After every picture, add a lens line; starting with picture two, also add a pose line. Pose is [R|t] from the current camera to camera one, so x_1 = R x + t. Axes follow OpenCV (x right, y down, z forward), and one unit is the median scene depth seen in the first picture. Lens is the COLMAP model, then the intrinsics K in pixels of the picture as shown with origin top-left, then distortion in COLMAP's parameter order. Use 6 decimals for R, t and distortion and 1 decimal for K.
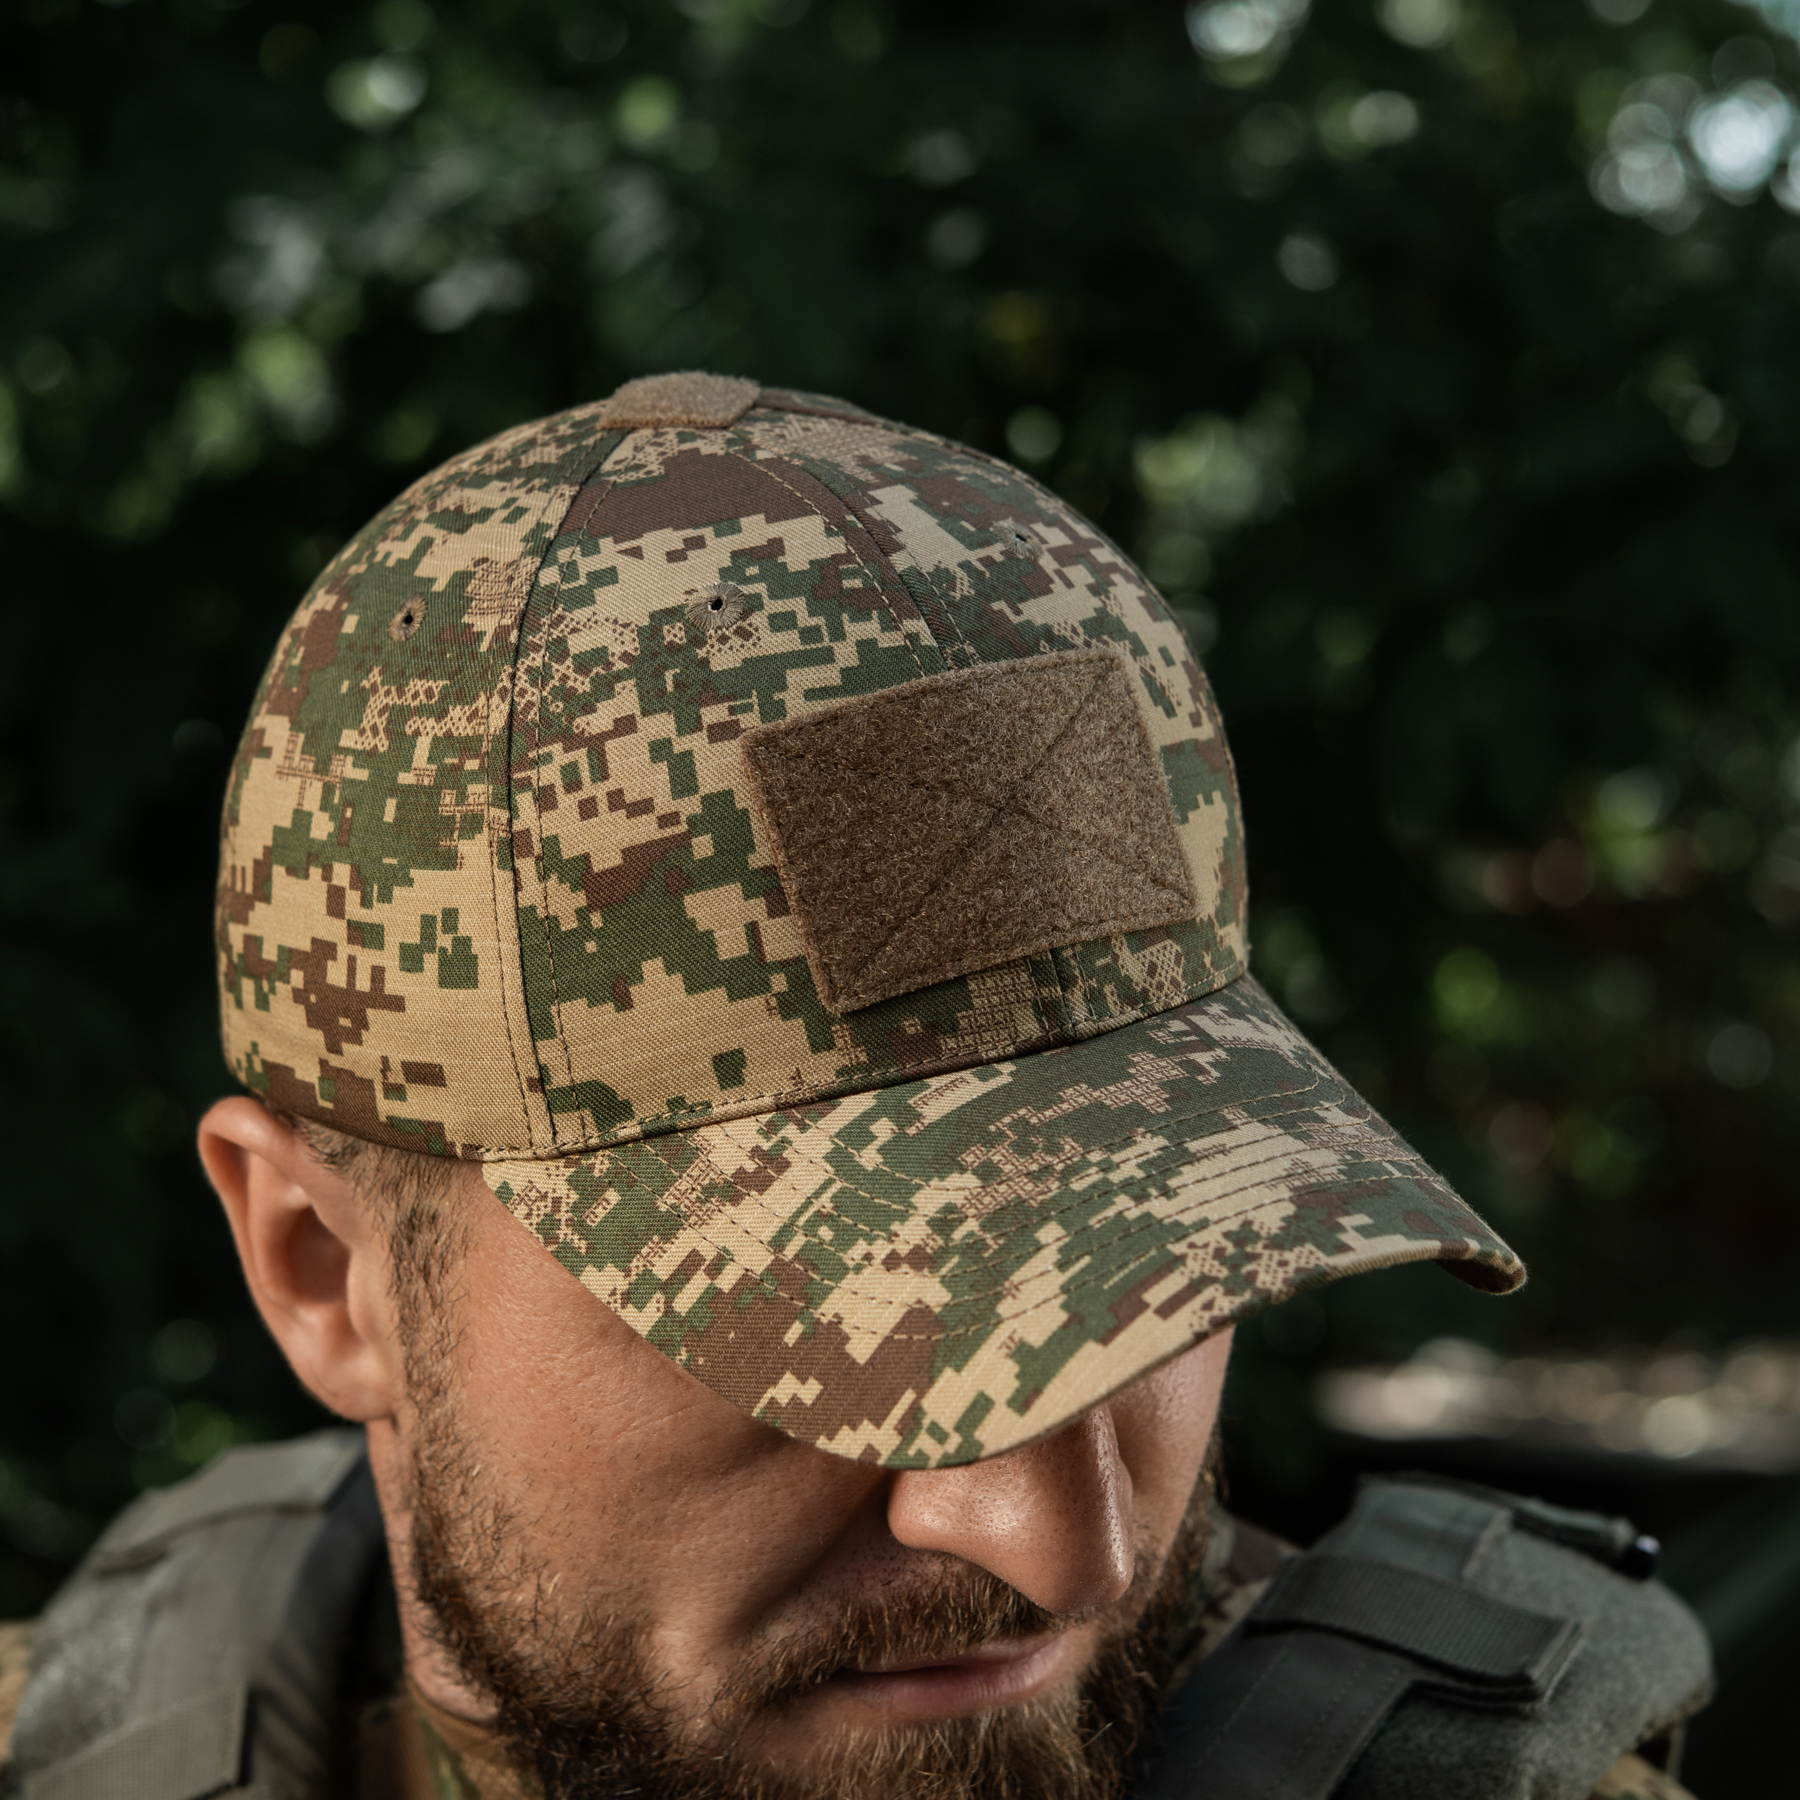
lens RADIAL K [[4876.8, 0, 900.0], [0, 4876.8, 900.0], [0, 0, 1]] dist [-0.128984, 0.650816]
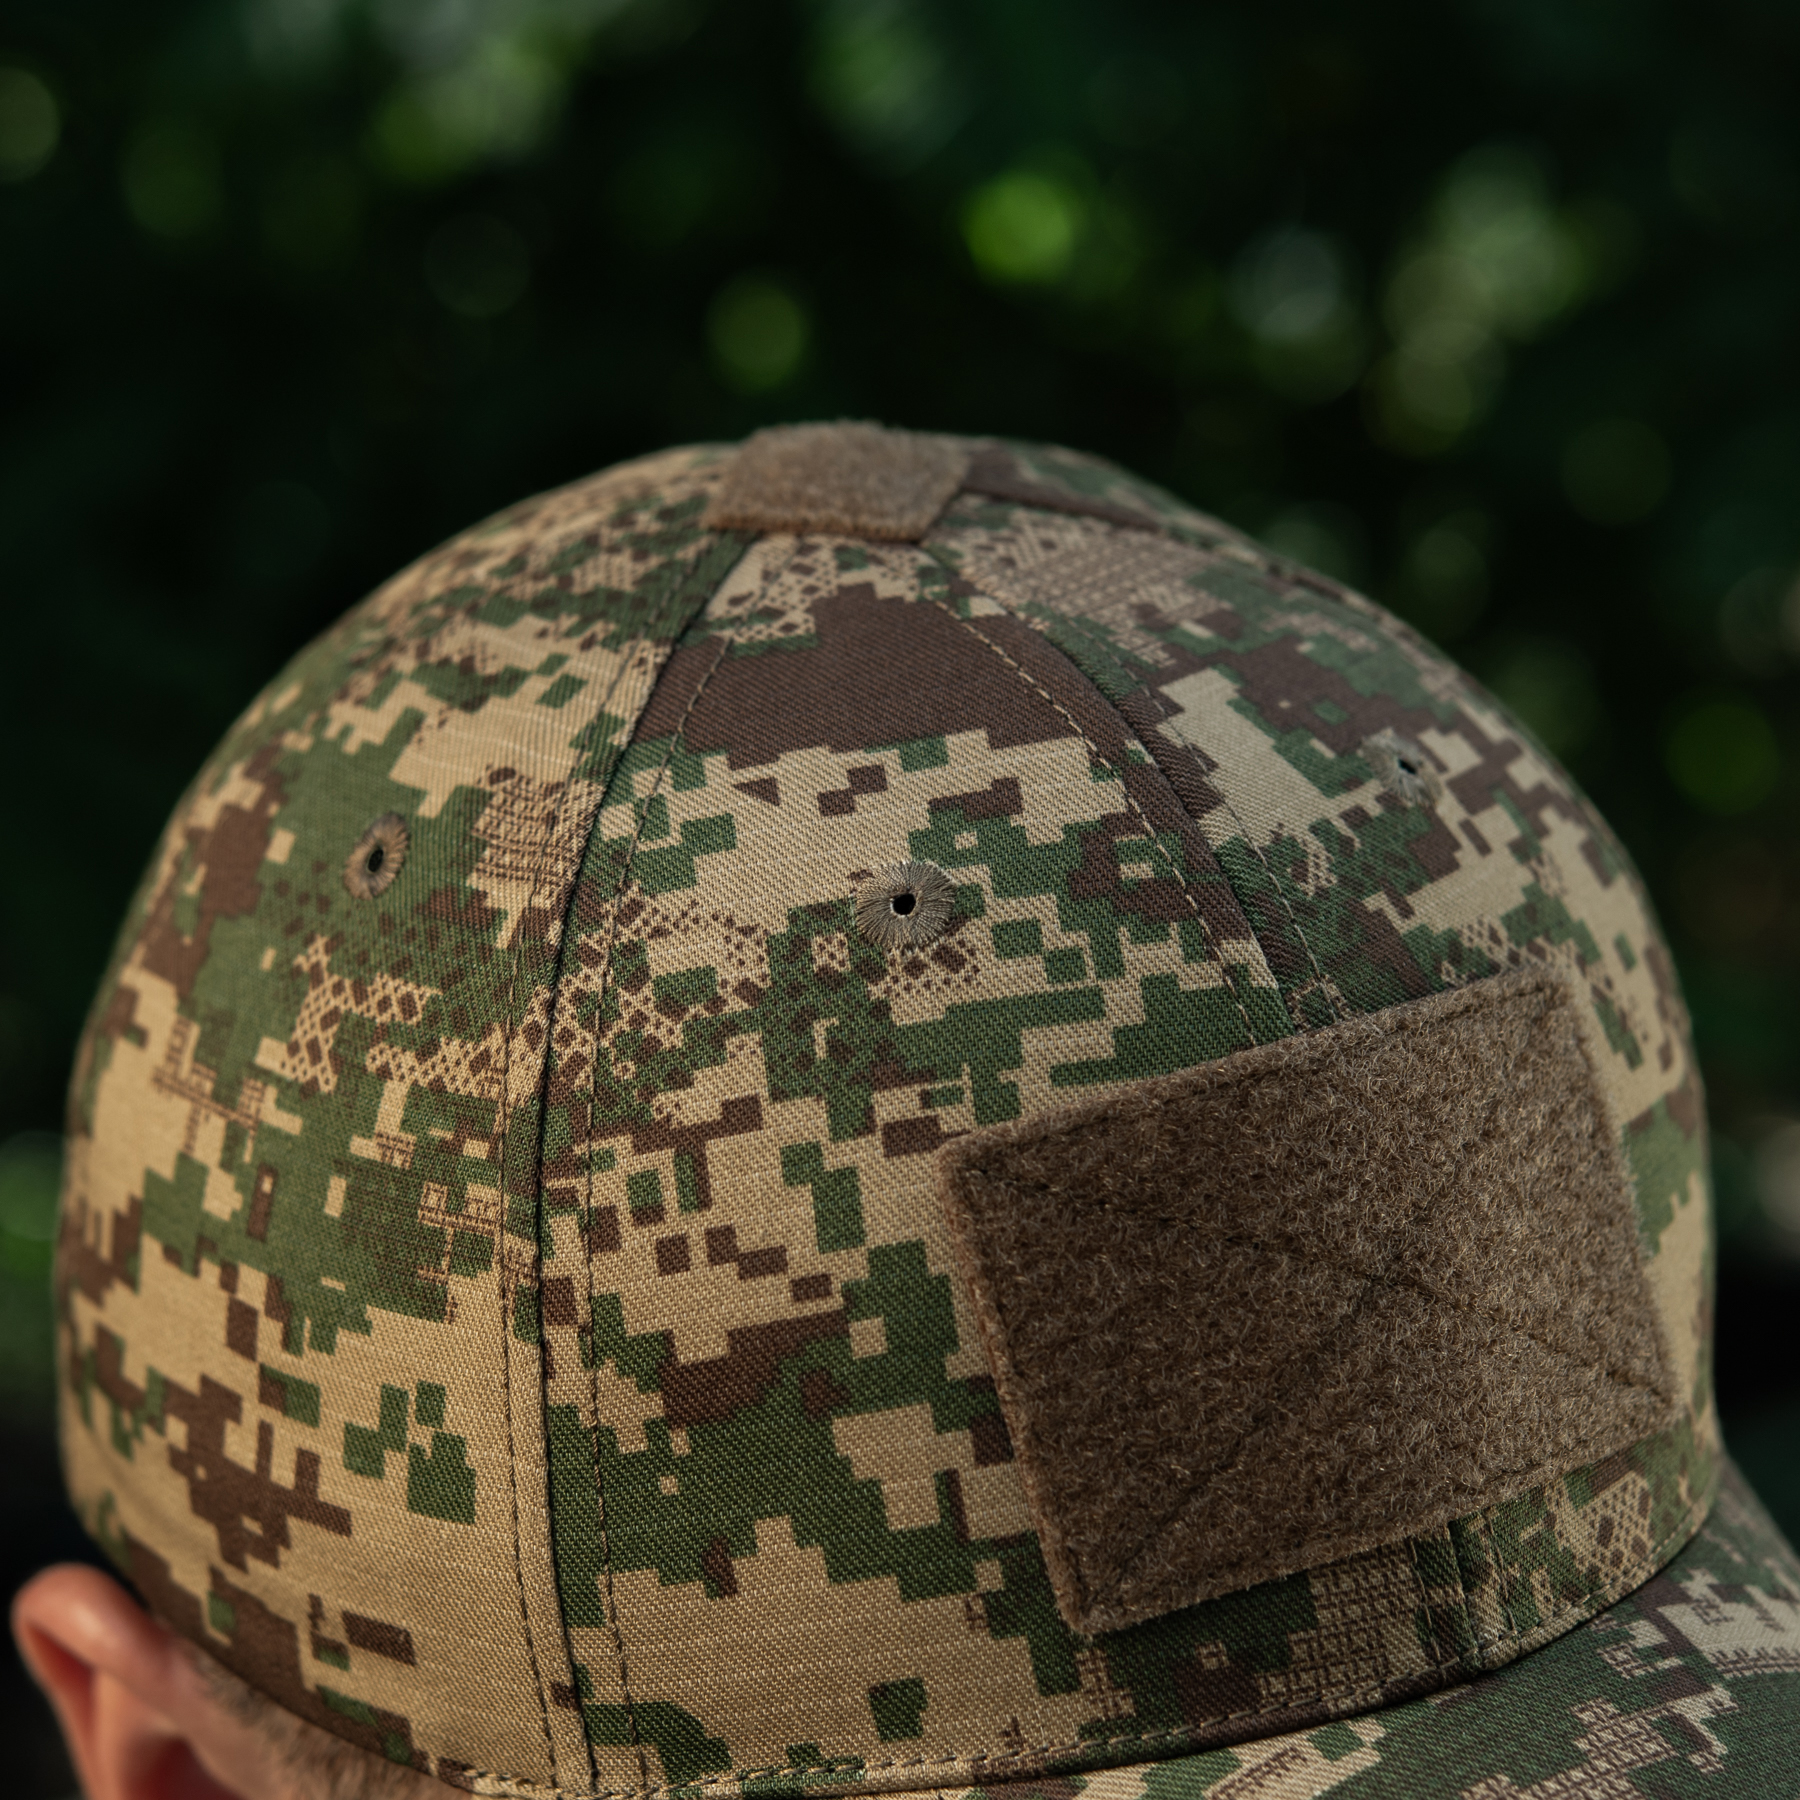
lens RADIAL K [[4876.8, 0, 900.0], [0, 4876.8, 900.0], [0, 0, 1]] dist [-0.128984, 0.650816]
pose [[0.999086, 0.042297, 0.006169, -0.041763], [-0.042699, 0.994248, 0.098219, -0.118124], [-0.001979, -0.098393, 0.995146, 0.419139]]
